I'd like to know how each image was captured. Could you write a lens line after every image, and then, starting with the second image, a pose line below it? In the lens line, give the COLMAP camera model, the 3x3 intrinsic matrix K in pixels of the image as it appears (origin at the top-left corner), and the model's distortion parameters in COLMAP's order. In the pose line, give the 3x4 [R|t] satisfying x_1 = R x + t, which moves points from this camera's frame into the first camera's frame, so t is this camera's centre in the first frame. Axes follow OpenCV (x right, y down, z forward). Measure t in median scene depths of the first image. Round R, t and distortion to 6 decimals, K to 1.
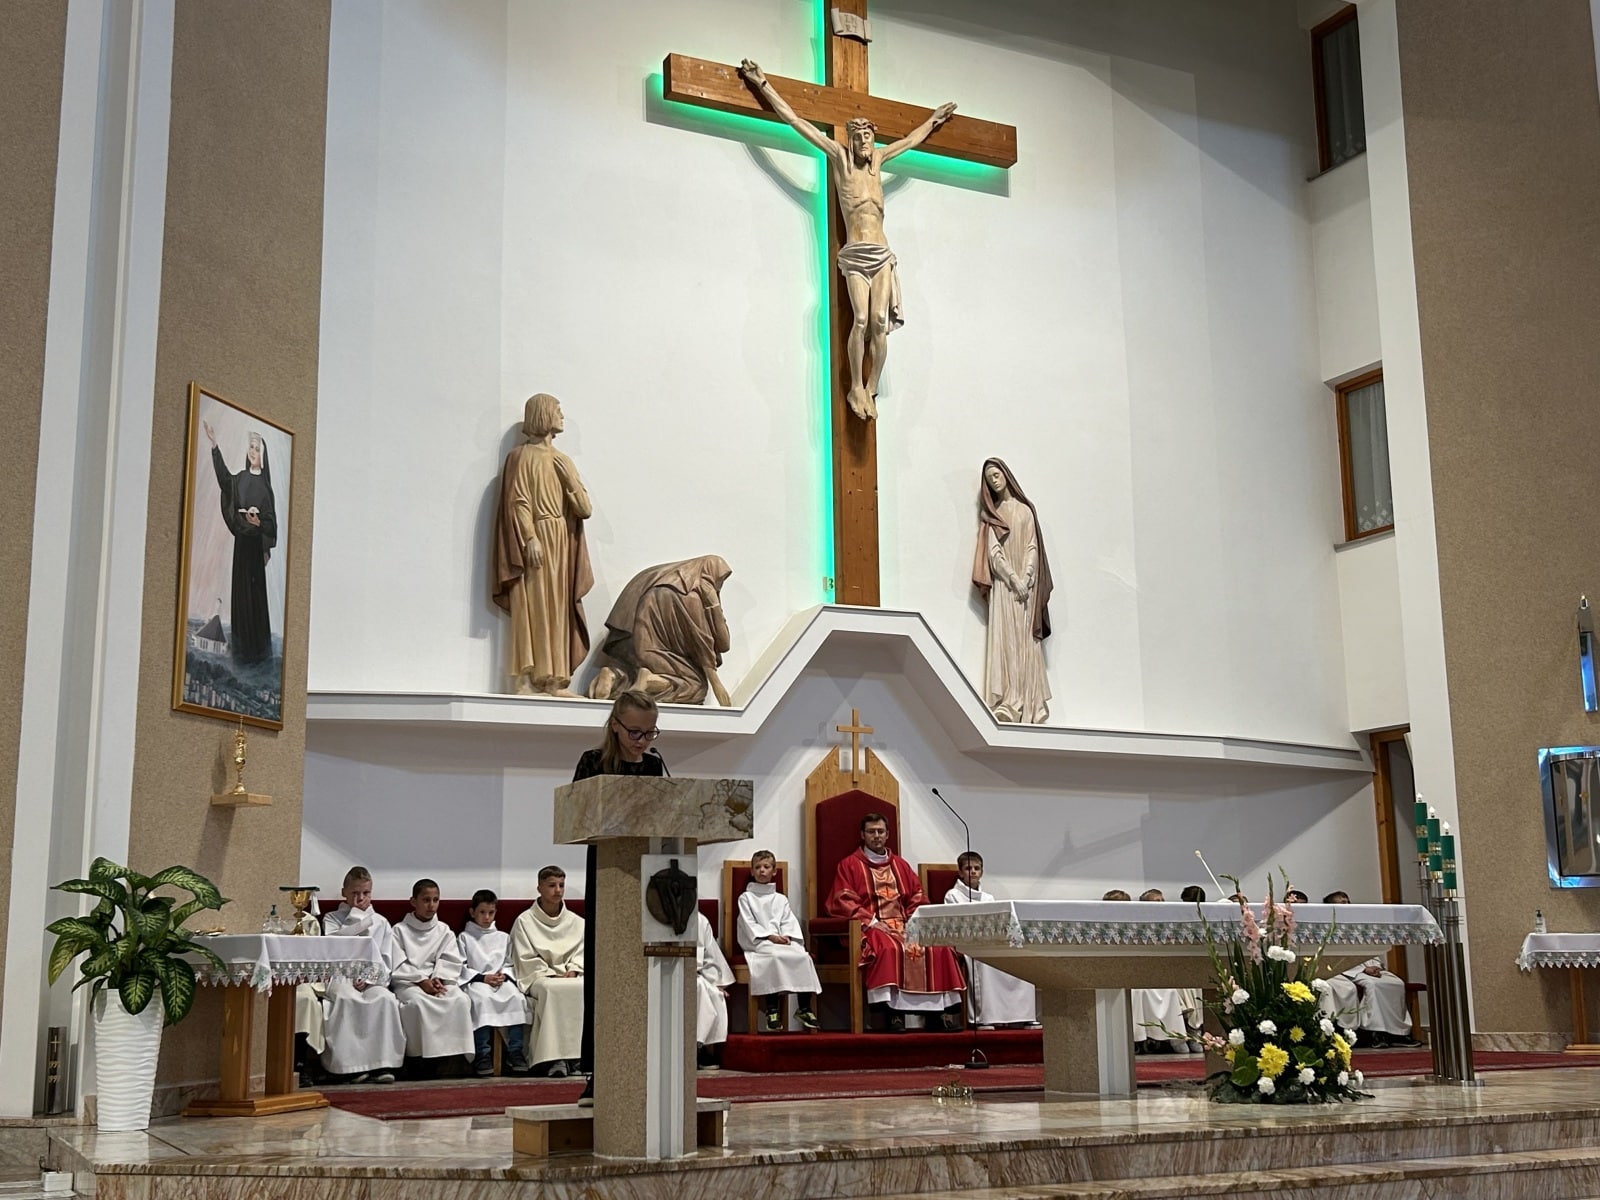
lens RADIAL K [[1906.2, 0, 798.9], [0, 1906.2, 599.8], [0, 0, 1]] dist [-0.003791, 0.000000]
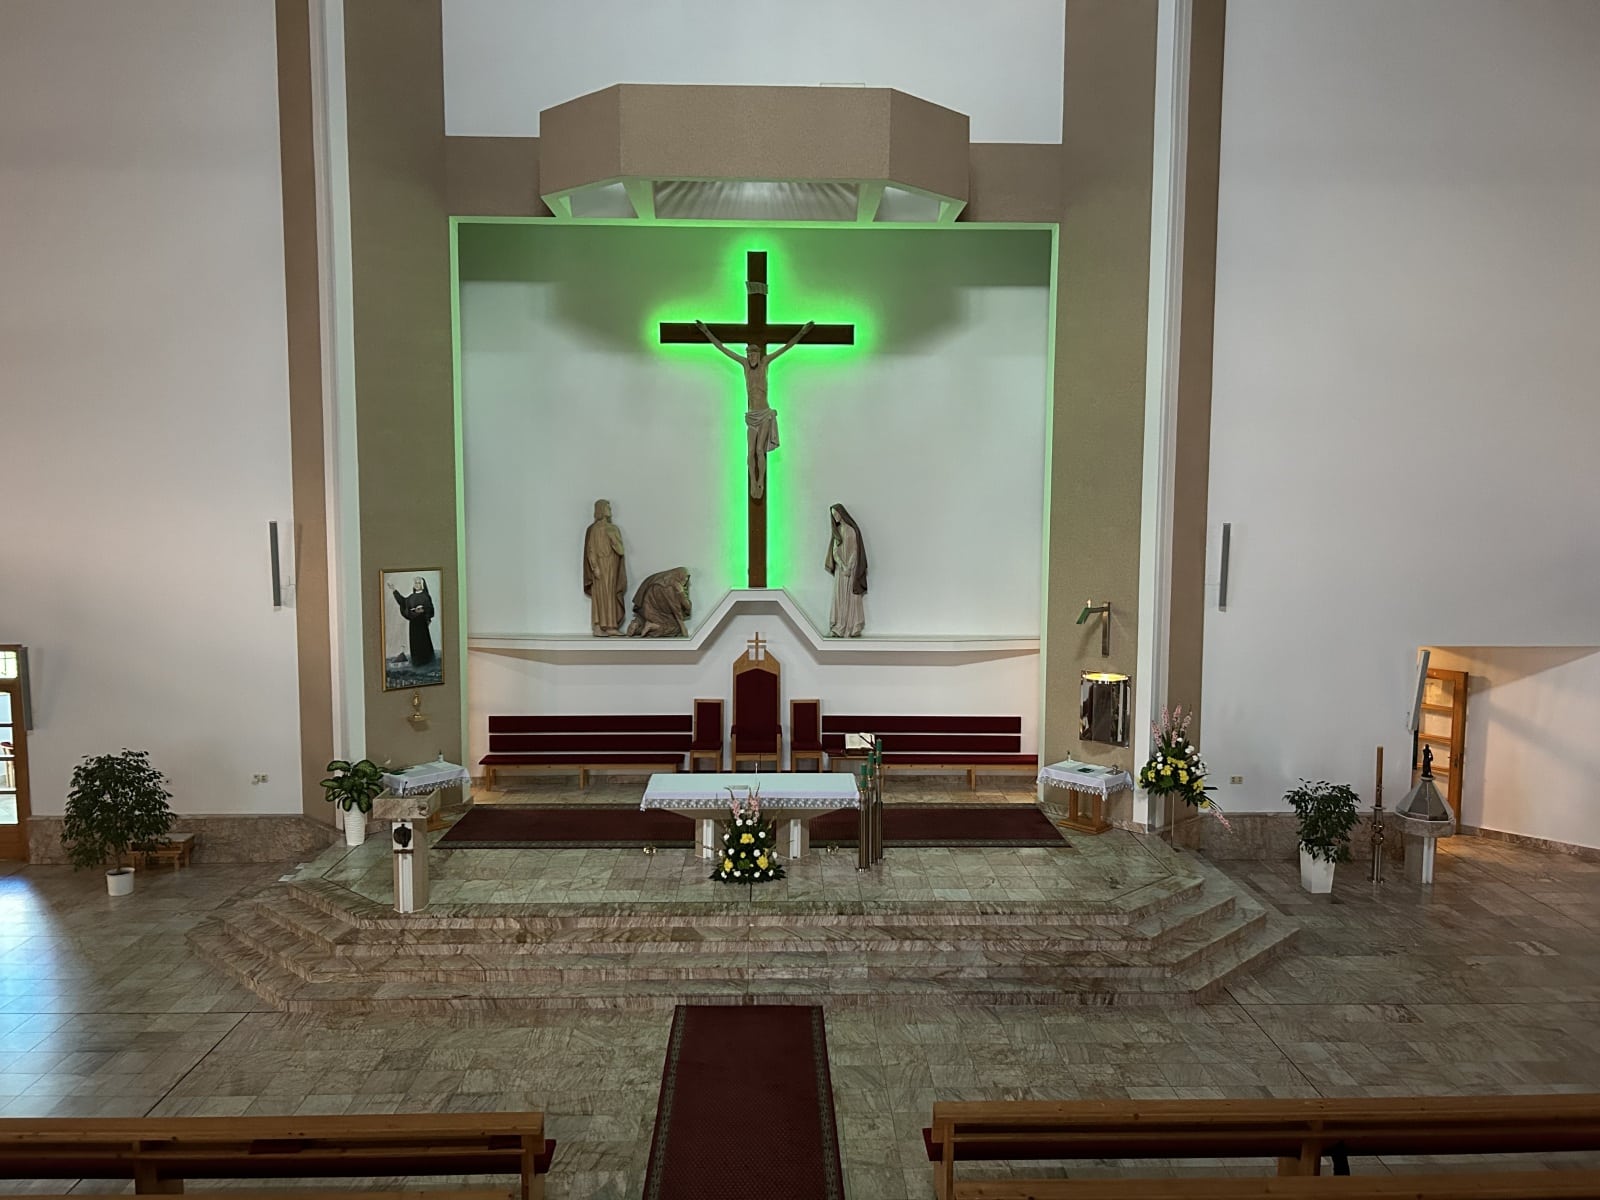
lens RADIAL K [[1204.9, 0, 801.6], [0, 1204.9, 601.1], [0, 0, 1]] dist [0.018098, 0.001581]
pose [[0.913905, 0.047697, -0.403115, 0.839284], [0.063508, 0.964043, 0.258045, -0.437551], [0.400928, -0.261430, 0.878015, -0.237091]]
